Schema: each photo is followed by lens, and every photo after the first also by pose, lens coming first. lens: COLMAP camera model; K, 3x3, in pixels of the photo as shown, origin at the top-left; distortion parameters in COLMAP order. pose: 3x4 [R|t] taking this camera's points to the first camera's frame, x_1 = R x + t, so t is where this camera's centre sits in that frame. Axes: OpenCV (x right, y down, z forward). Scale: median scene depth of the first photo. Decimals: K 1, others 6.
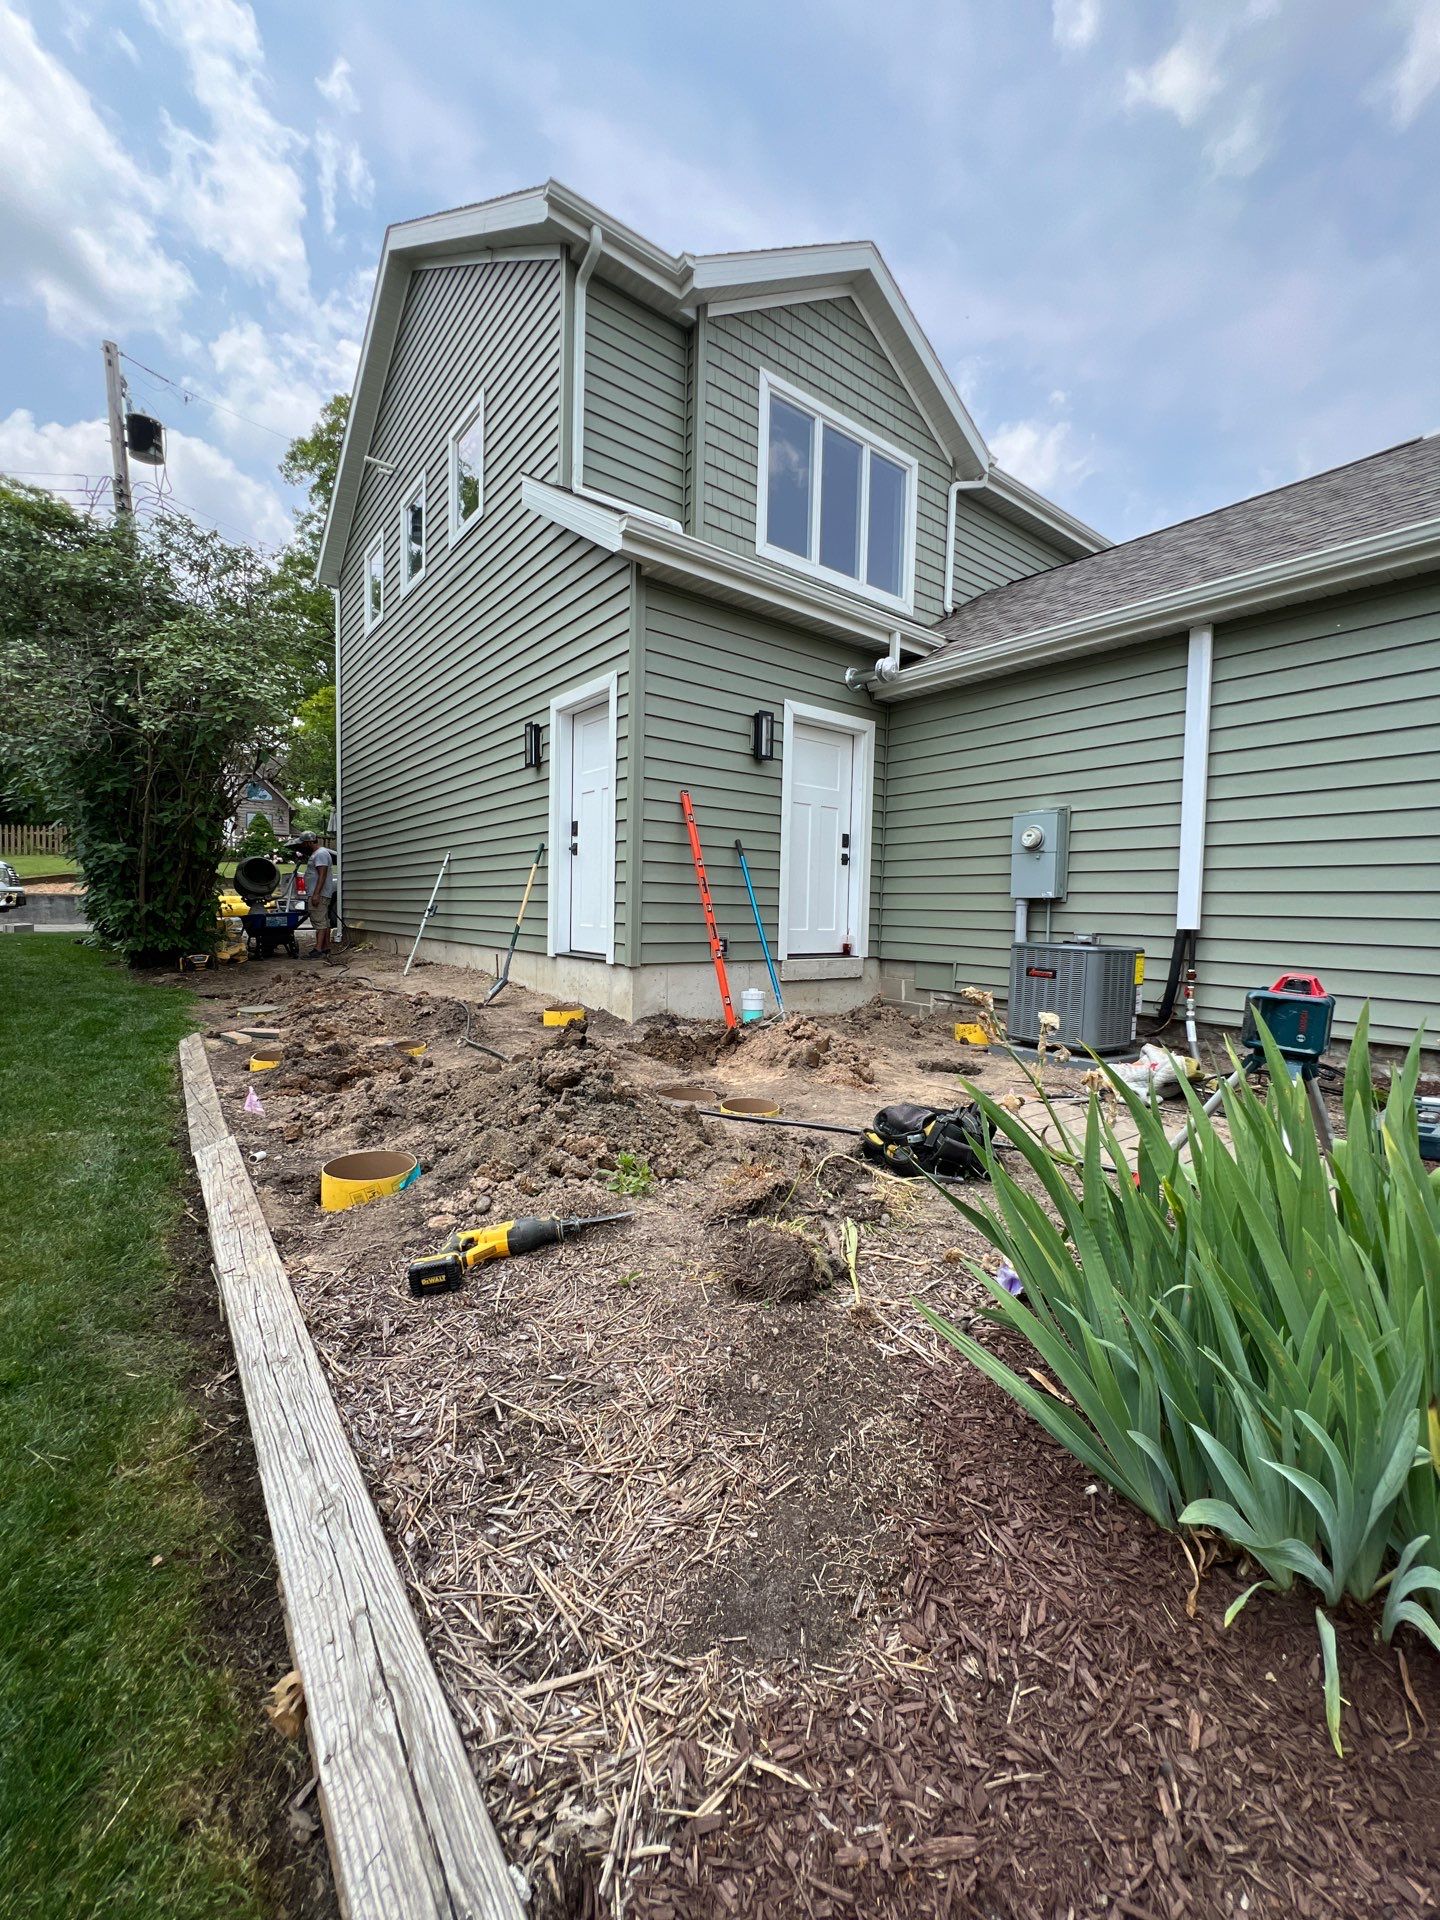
lens RADIAL K [[769.0, 0, 725.3], [0, 769.0, 947.8], [0, 0, 1]] dist [-0.001140, -0.000414]
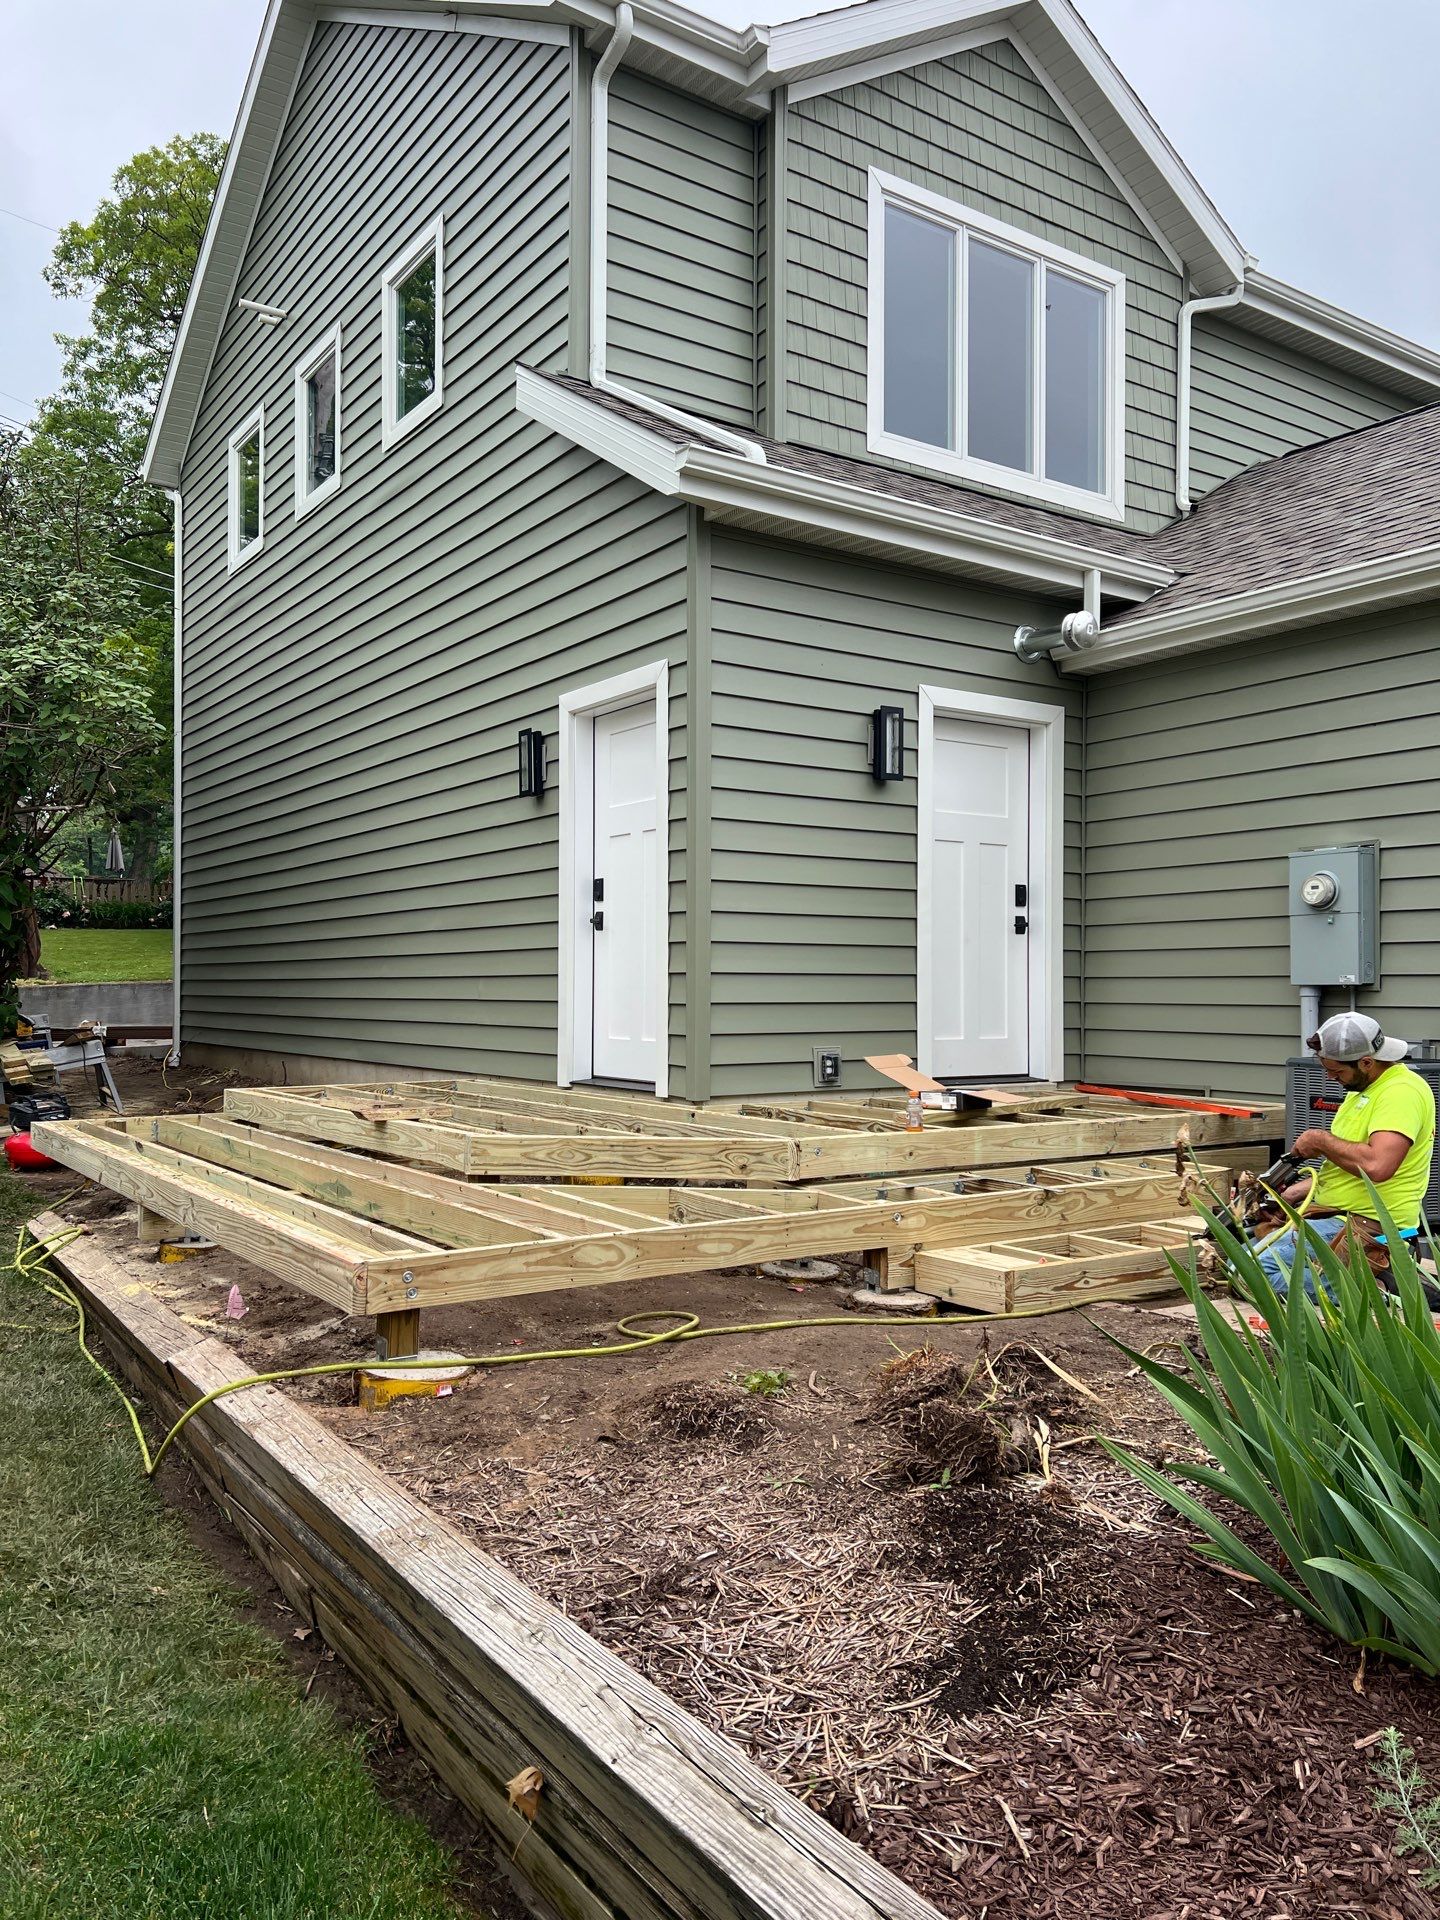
lens RADIAL K [[1434.8, 0, 706.2], [0, 1434.8, 967.4], [0, 0, 1]] dist [0.056168, -0.059068]
pose [[0.997781, -0.019392, -0.063688, -0.027851], [0.015183, 0.997710, -0.065914, -0.007494], [0.064820, 0.064801, 0.995791, -0.191123]]
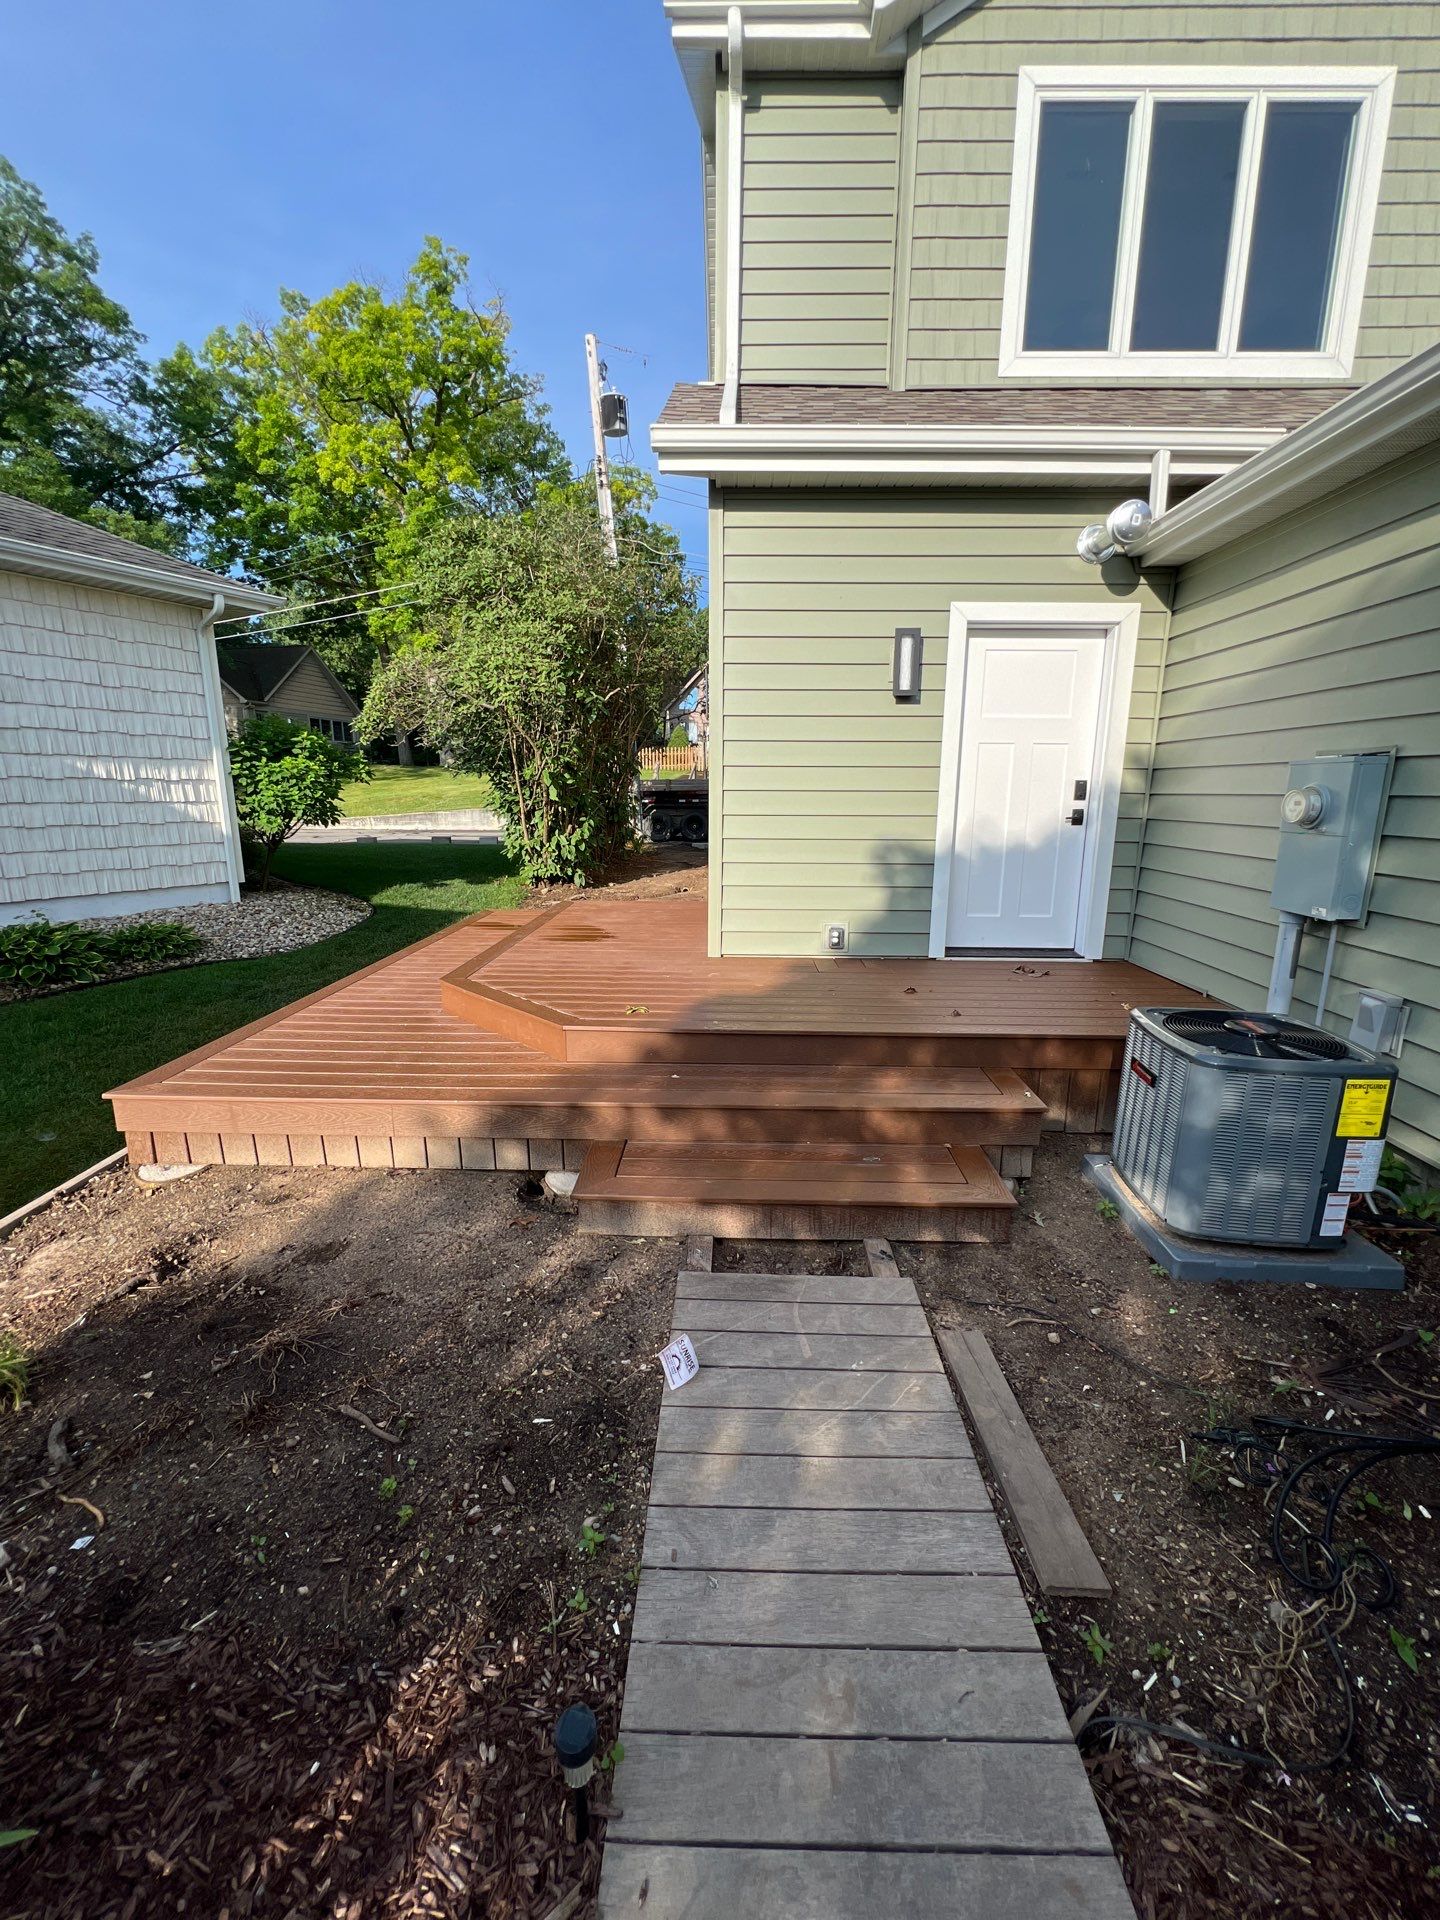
lens RADIAL K [[769.0, 0, 725.3], [0, 769.0, 947.8], [0, 0, 1]] dist [-0.001140, -0.000414]
pose [[0.777569, 0.113727, -0.618428, 0.371368], [-0.024302, 0.988208, 0.151173, -0.100891], [0.628328, -0.102519, 0.771164, 0.264516]]
